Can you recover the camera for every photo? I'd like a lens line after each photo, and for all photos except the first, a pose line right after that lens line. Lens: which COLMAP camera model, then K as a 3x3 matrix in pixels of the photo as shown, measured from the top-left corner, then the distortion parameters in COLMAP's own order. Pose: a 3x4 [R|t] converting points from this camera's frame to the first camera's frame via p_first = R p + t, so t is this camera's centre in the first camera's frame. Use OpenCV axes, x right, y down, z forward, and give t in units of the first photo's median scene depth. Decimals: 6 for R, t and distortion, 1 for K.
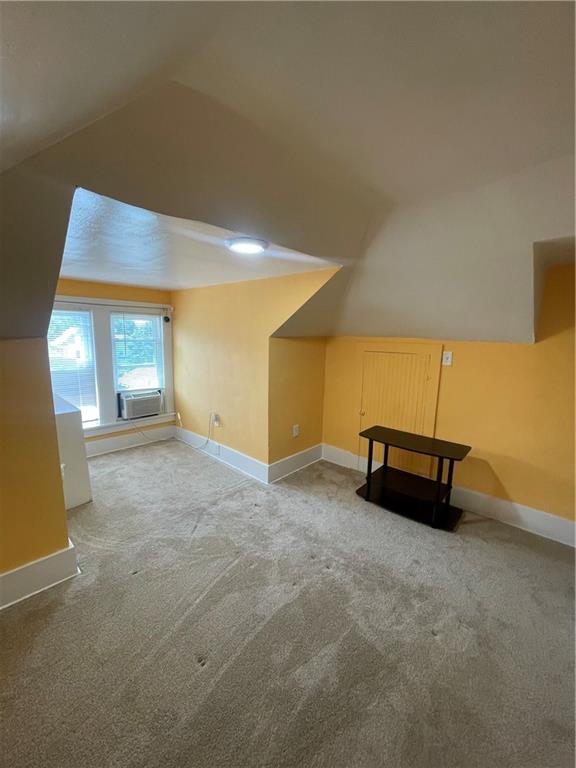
lens RADIAL K [[312.0, 0, 286.0], [0, 312.0, 384.4], [0, 0, 1]] dist [-0.000600, -0.000560]
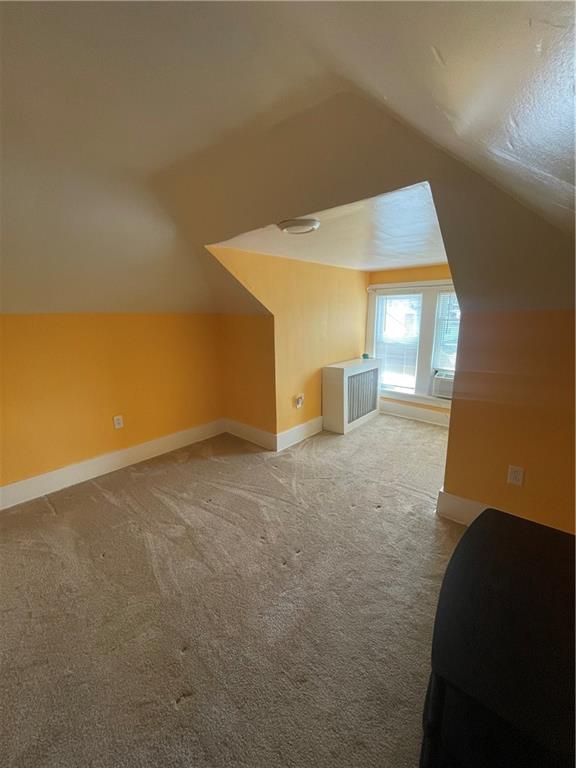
lens RADIAL K [[312.0, 0, 286.4], [0, 312.0, 382.8], [0, 0, 1]] dist [-0.000600, -0.000560]
pose [[0.031040, 0.206244, -0.978008, 0.535754], [-0.148568, 0.968562, 0.199537, -0.072032], [0.988415, 0.139107, 0.060705, 0.492139]]
